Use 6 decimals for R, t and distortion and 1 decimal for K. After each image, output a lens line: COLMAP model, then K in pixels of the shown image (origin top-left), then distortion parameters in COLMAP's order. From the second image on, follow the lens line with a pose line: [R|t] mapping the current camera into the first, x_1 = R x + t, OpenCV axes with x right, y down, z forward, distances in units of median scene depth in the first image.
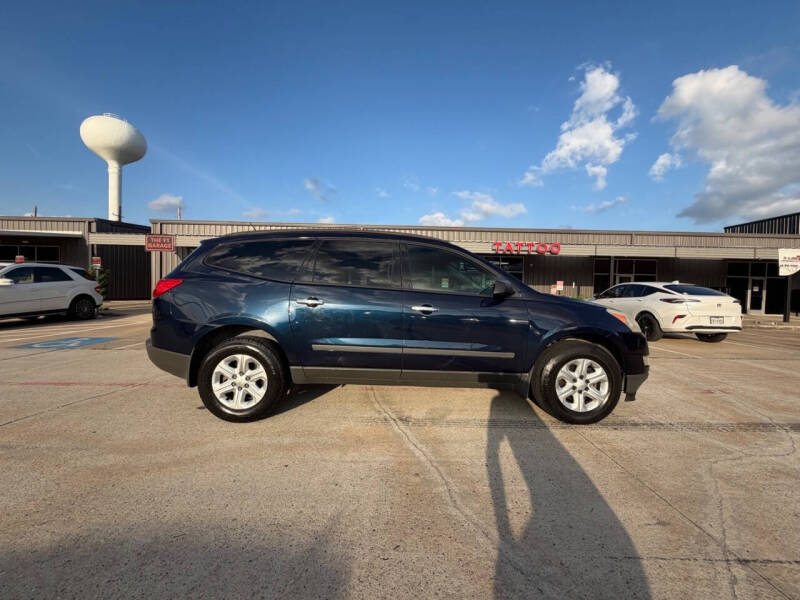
lens RADIAL K [[319.3, 0, 397.9], [0, 319.3, 299.4], [0, 0, 1]] dist [-0.000074, 0.000428]
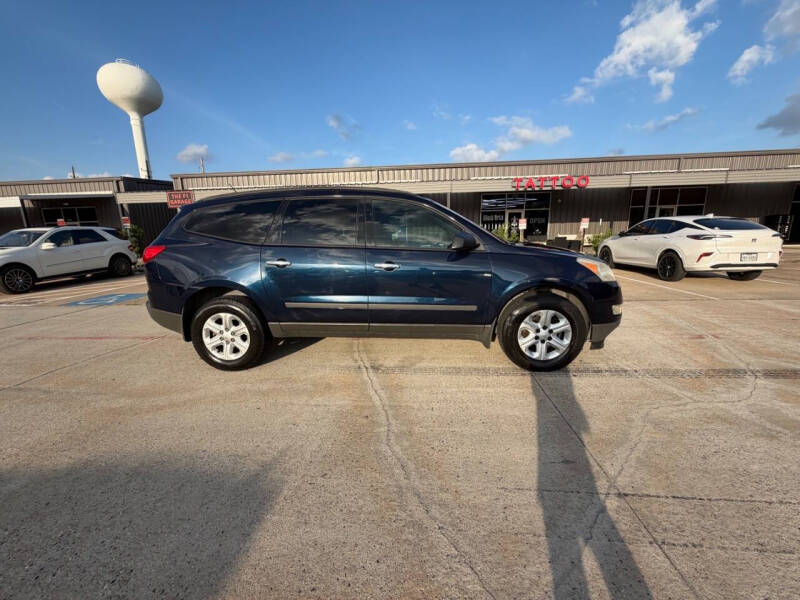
lens RADIAL K [[319.3, 0, 397.9], [0, 319.3, 299.4], [0, 0, 1]] dist [-0.000074, 0.000428]
pose [[0.995066, -0.024718, -0.096083, 0.190926], [0.041270, 0.983827, 0.174302, -0.037240], [0.090220, -0.177407, 0.979993, -0.020589]]
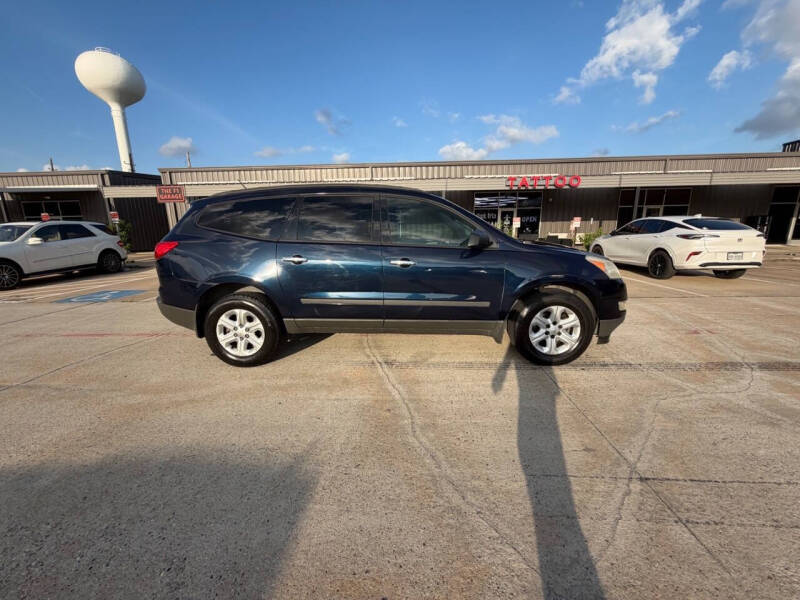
lens RADIAL K [[319.3, 0, 397.9], [0, 319.3, 299.4], [0, 0, 1]] dist [-0.000074, 0.000428]
pose [[0.997740, -0.023110, -0.063093, 0.115724], [0.034349, 0.982451, 0.183330, -0.039827], [0.057749, -0.185083, 0.981025, -0.043558]]
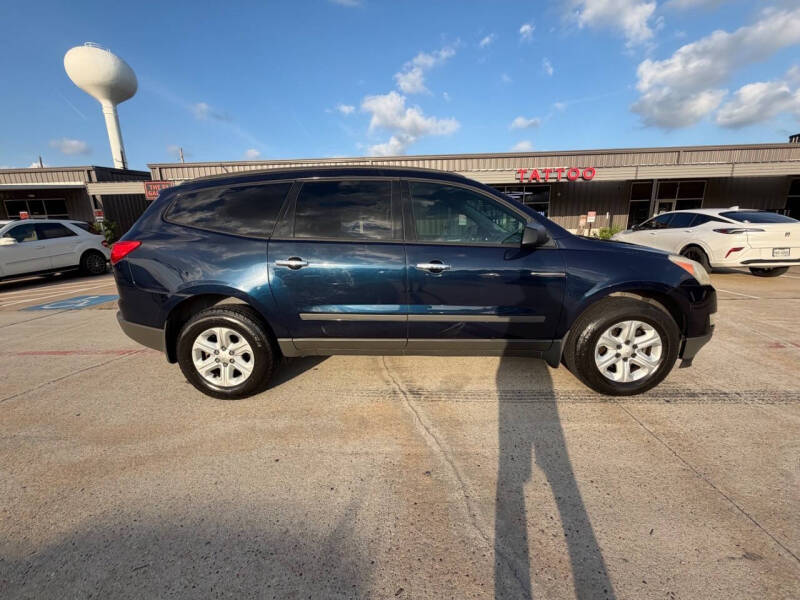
lens RADIAL K [[319.0, 0, 396.8], [0, 319.0, 302.6], [0, 0, 1]] dist [0.000124, 0.000463]
pose [[0.997730, -0.030385, -0.060094, 0.027061], [0.041859, 0.978896, 0.200027, -0.039748], [0.052747, -0.202088, 0.977946, 0.174328]]
